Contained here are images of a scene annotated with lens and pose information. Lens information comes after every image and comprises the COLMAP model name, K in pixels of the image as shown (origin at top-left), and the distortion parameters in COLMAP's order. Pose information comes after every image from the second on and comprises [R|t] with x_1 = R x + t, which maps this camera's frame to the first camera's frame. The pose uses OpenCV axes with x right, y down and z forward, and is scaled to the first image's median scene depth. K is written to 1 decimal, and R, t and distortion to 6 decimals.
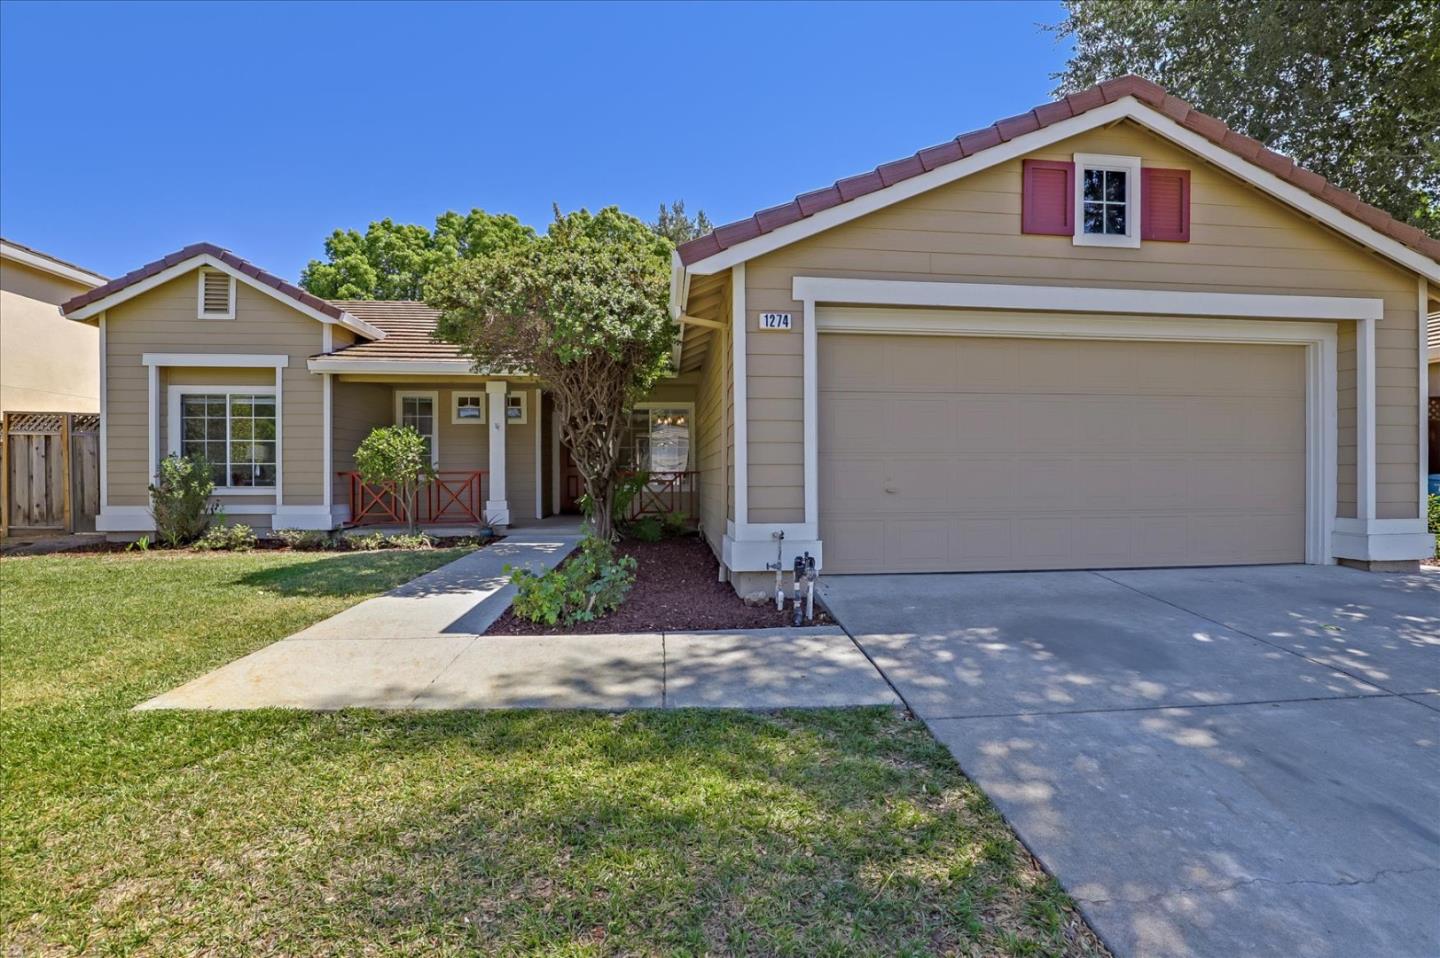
lens RADIAL K [[668.6, 0, 723.4], [0, 668.6, 479.3], [0, 0, 1]] dist [-0.024111, 0.003676]
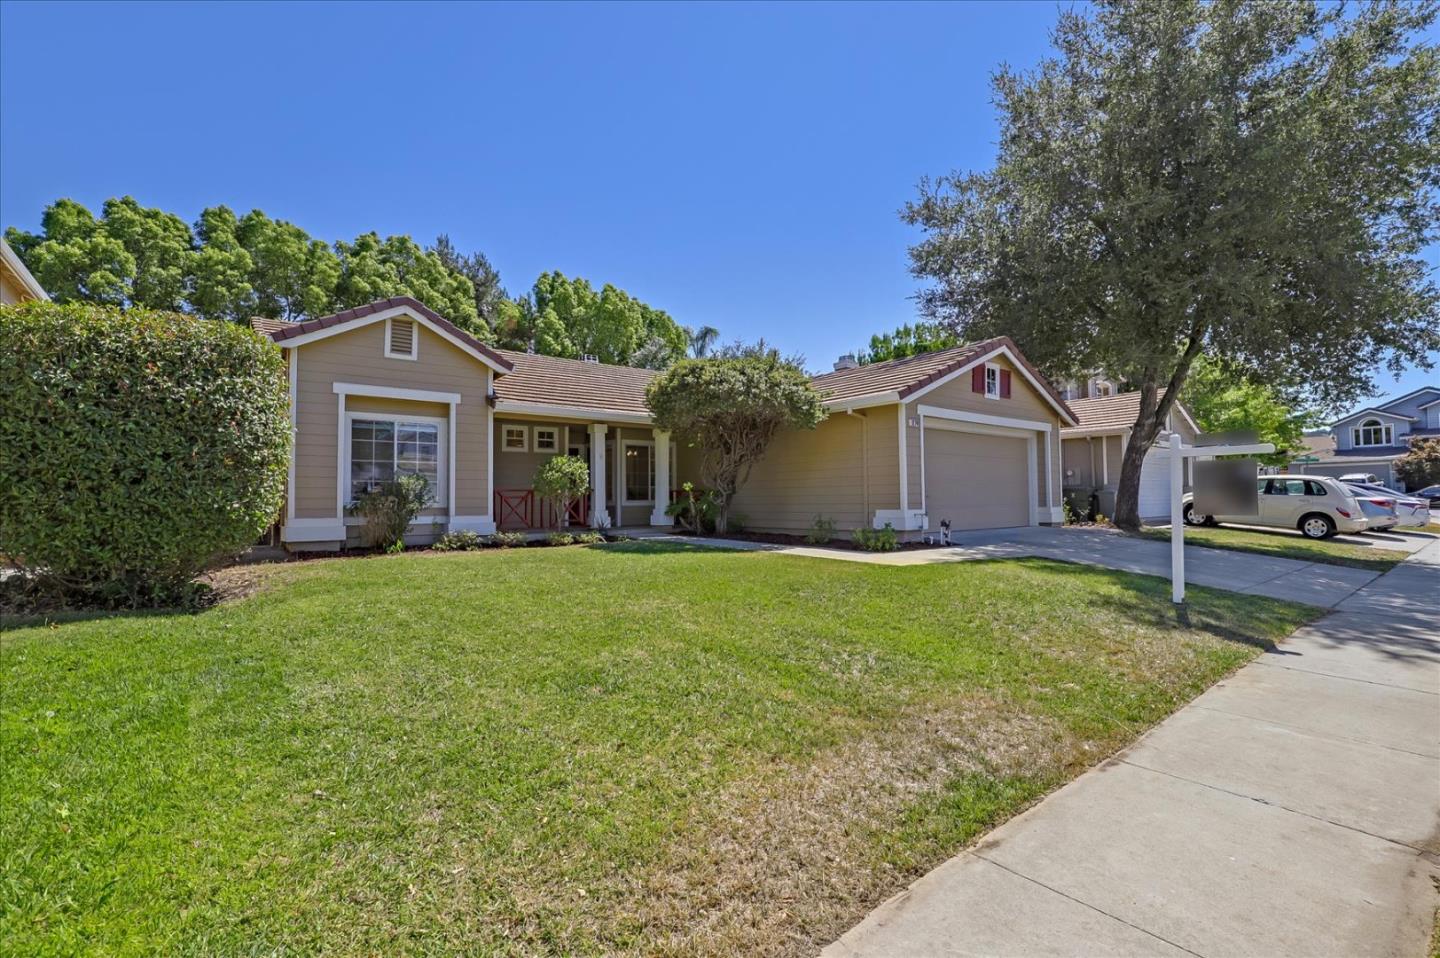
lens RADIAL K [[668.6, 0, 719.6], [0, 668.6, 478.2], [0, 0, 1]] dist [-0.024111, 0.003676]
pose [[0.836842, 0.014420, 0.547255, -0.943373], [0.008955, 0.999159, -0.040020, 0.024050], [-0.547372, 0.038392, 0.836008, -0.304002]]
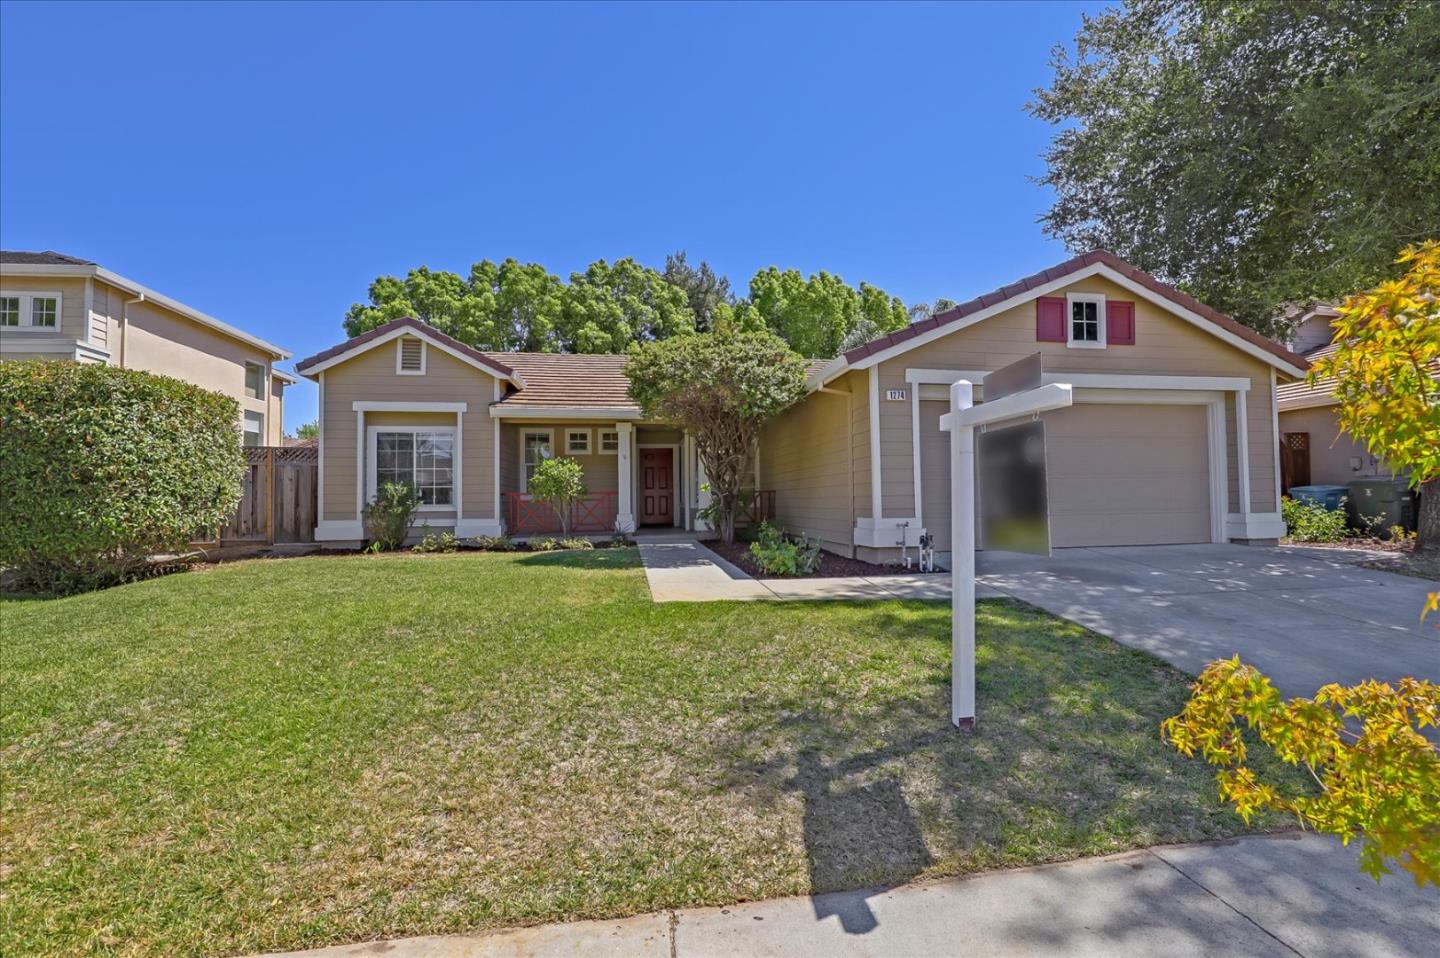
lens RADIAL K [[668.6, 0, 720.4], [0, 668.6, 478.3], [0, 0, 1]] dist [-0.024111, 0.003676]
pose [[0.998158, -0.006492, 0.060316, -0.245046], [0.008873, 0.999189, -0.039283, 0.015966], [-0.060012, 0.039746, 0.997406, -0.327969]]
